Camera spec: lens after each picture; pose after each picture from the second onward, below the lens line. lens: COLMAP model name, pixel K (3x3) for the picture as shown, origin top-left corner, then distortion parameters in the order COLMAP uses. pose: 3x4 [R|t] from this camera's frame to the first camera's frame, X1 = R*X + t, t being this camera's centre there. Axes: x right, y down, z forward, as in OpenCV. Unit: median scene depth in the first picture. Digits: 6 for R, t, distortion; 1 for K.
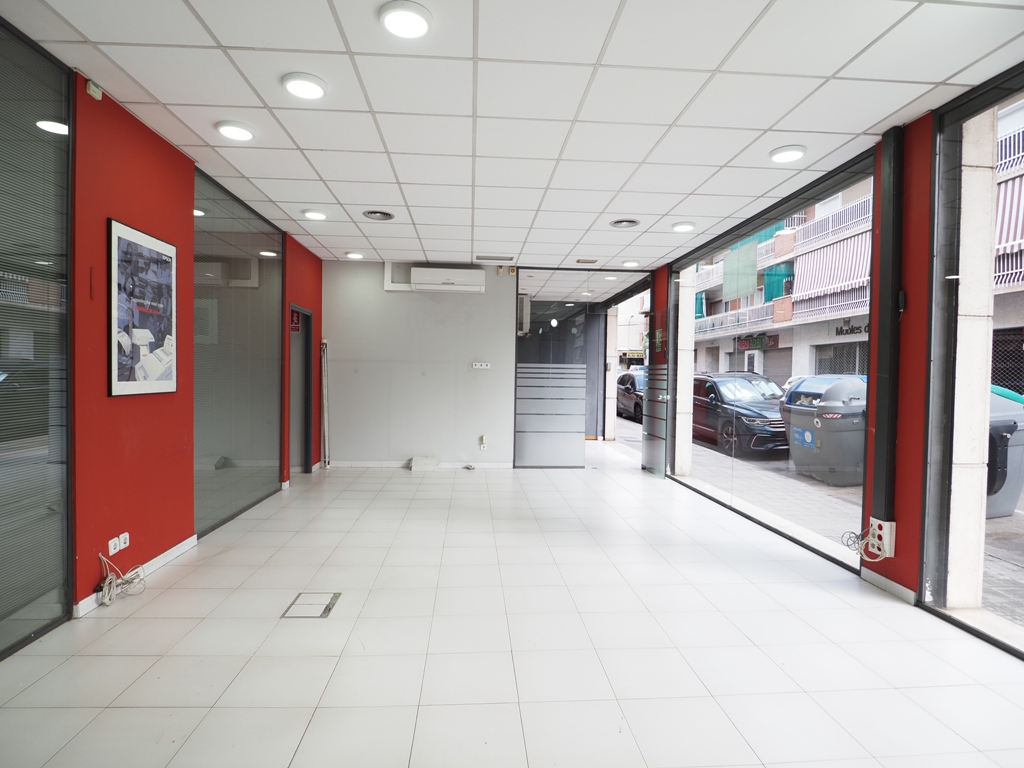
lens RADIAL K [[550.2, 0, 510.3], [0, 550.2, 389.2], [0, 0, 1]] dist [-0.013698, -0.001956]
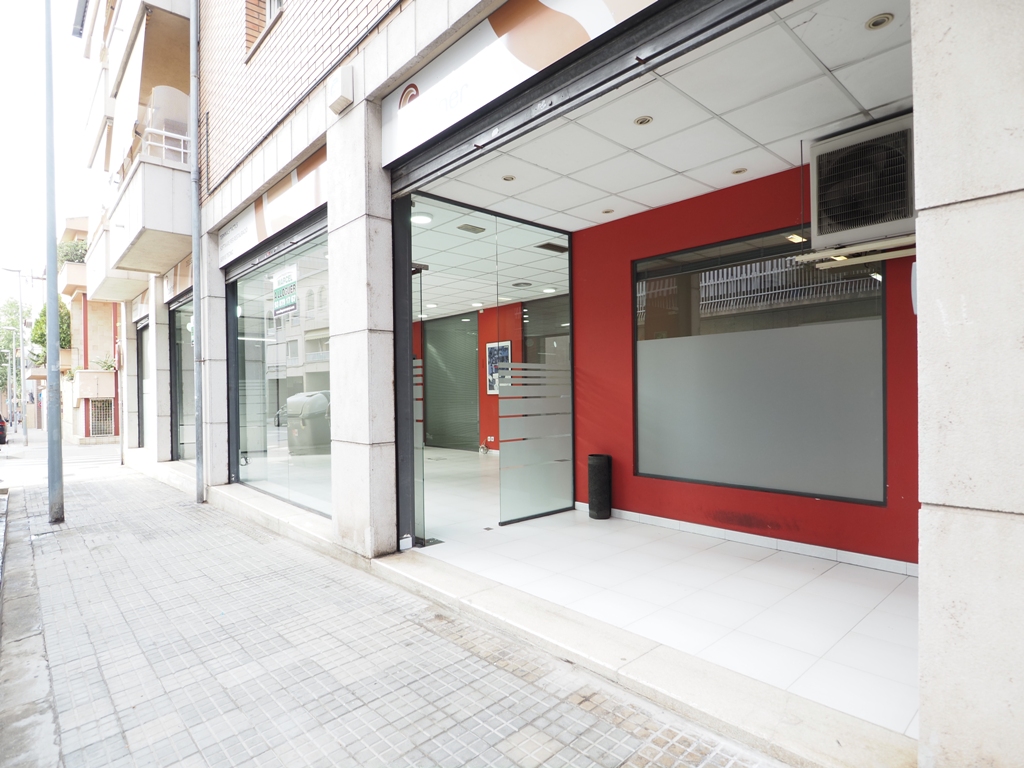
lens RADIAL K [[550.2, 0, 513.1], [0, 550.2, 392.6], [0, 0, 1]] dist [-0.013698, -0.001956]
pose [[-0.768094, -0.003810, -0.640326, 1.208102], [-0.014632, 0.999826, 0.011603, -0.036382], [0.640170, 0.018281, -0.768016, 3.335572]]
